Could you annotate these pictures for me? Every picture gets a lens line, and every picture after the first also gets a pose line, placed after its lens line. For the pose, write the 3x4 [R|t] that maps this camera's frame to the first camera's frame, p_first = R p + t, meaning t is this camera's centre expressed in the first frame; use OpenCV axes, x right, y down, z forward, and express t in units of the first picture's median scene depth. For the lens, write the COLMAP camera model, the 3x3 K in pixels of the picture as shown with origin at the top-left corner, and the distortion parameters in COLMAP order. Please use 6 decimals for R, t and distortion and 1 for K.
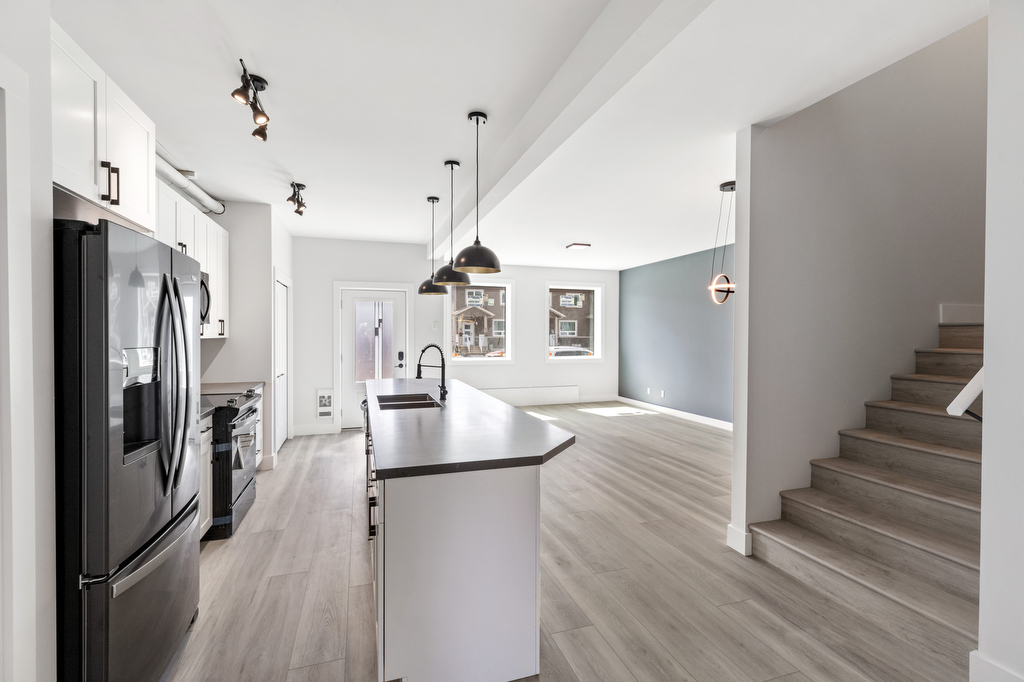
lens RADIAL K [[454.5, 0, 510.4], [0, 454.5, 336.1], [0, 0, 1]] dist [-0.000677, -0.000557]
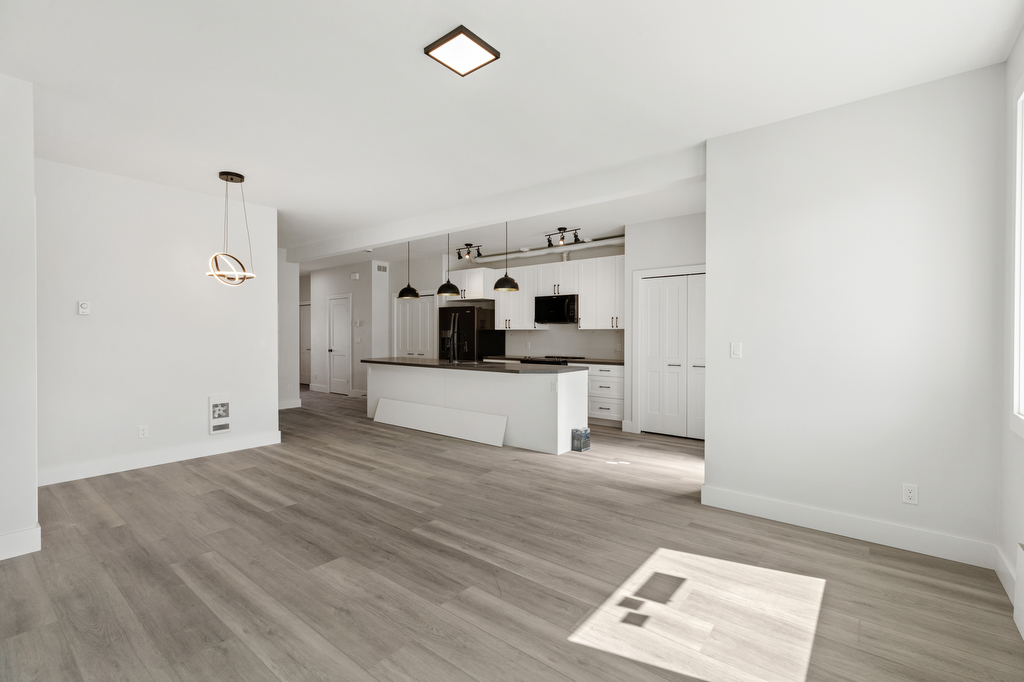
lens RADIAL K [[454.5, 0, 510.4], [0, 454.5, 336.1], [0, 0, 1]] dist [-0.000677, -0.000557]
pose [[-0.840727, -0.006189, -0.541424, 0.254905], [-0.009852, 0.999944, 0.003867, 0.011483], [0.541370, 0.008585, -0.840741, 1.097861]]
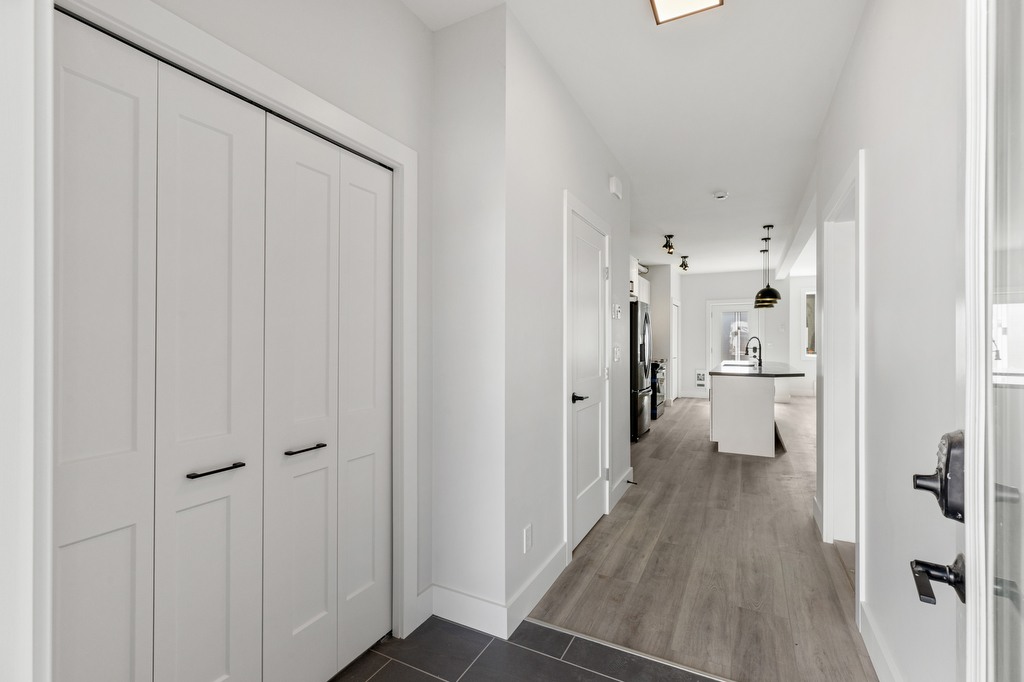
lens RADIAL K [[454.5, 0, 510.4], [0, 454.5, 336.1], [0, 0, 1]] dist [-0.000677, -0.000557]
pose [[0.697236, -0.005439, -0.716821, 0.194959], [-0.004052, 0.999925, -0.011528, 0.016912], [0.716830, 0.010942, 0.697162, -0.425752]]
